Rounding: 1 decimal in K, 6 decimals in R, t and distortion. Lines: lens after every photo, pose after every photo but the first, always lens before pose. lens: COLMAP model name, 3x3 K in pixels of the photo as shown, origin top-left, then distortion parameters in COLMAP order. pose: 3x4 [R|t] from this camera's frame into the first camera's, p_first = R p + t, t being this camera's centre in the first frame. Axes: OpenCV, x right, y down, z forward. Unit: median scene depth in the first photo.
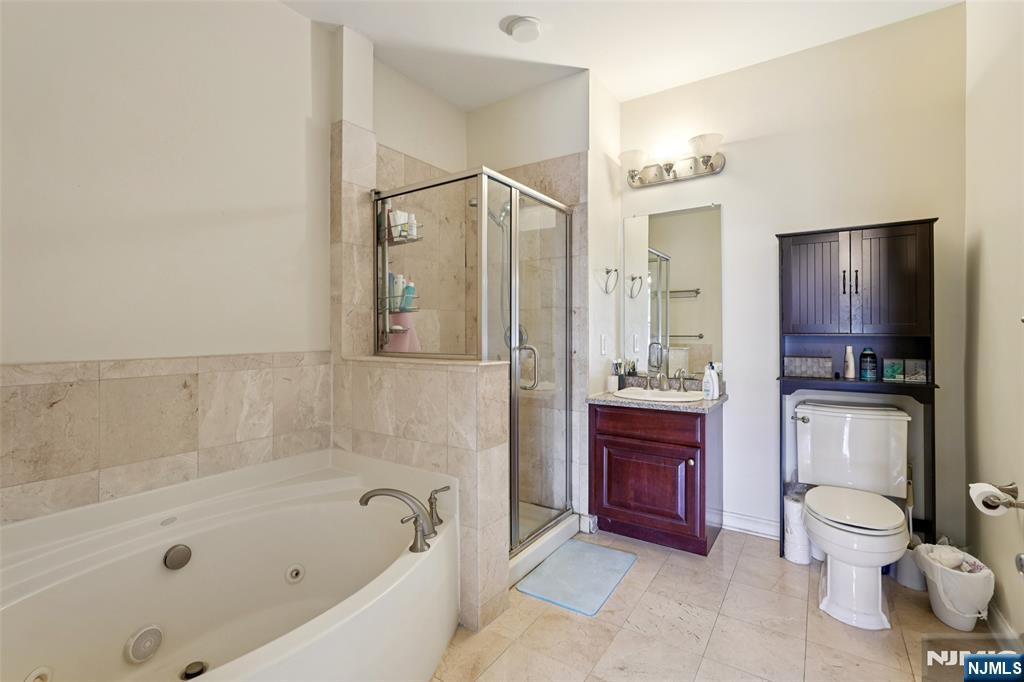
lens RADIAL K [[462.0, 0, 509.9], [0, 462.0, 335.3], [0, 0, 1]] dist [0.001954, 0.000069]
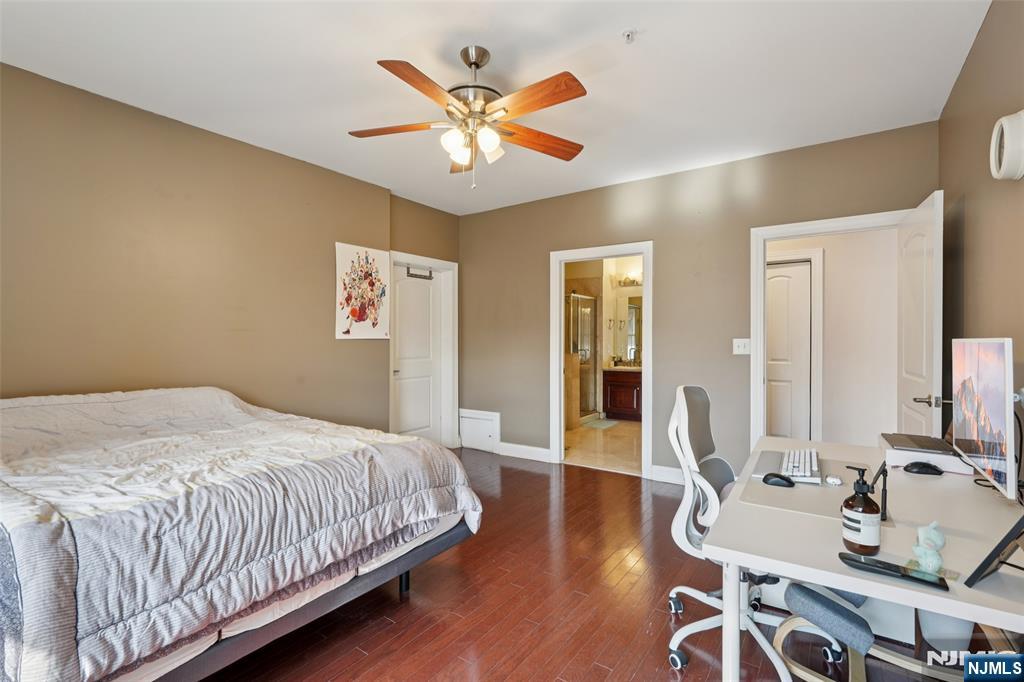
lens RADIAL K [[462.0, 0, 510.2], [0, 462.0, 343.7], [0, 0, 1]] dist [0.001954, 0.000069]
pose [[0.999041, -0.002967, -0.043676, -0.245560], [0.002847, 0.999992, -0.002811, -0.005217], [0.043684, 0.002684, 0.999042, -1.681354]]
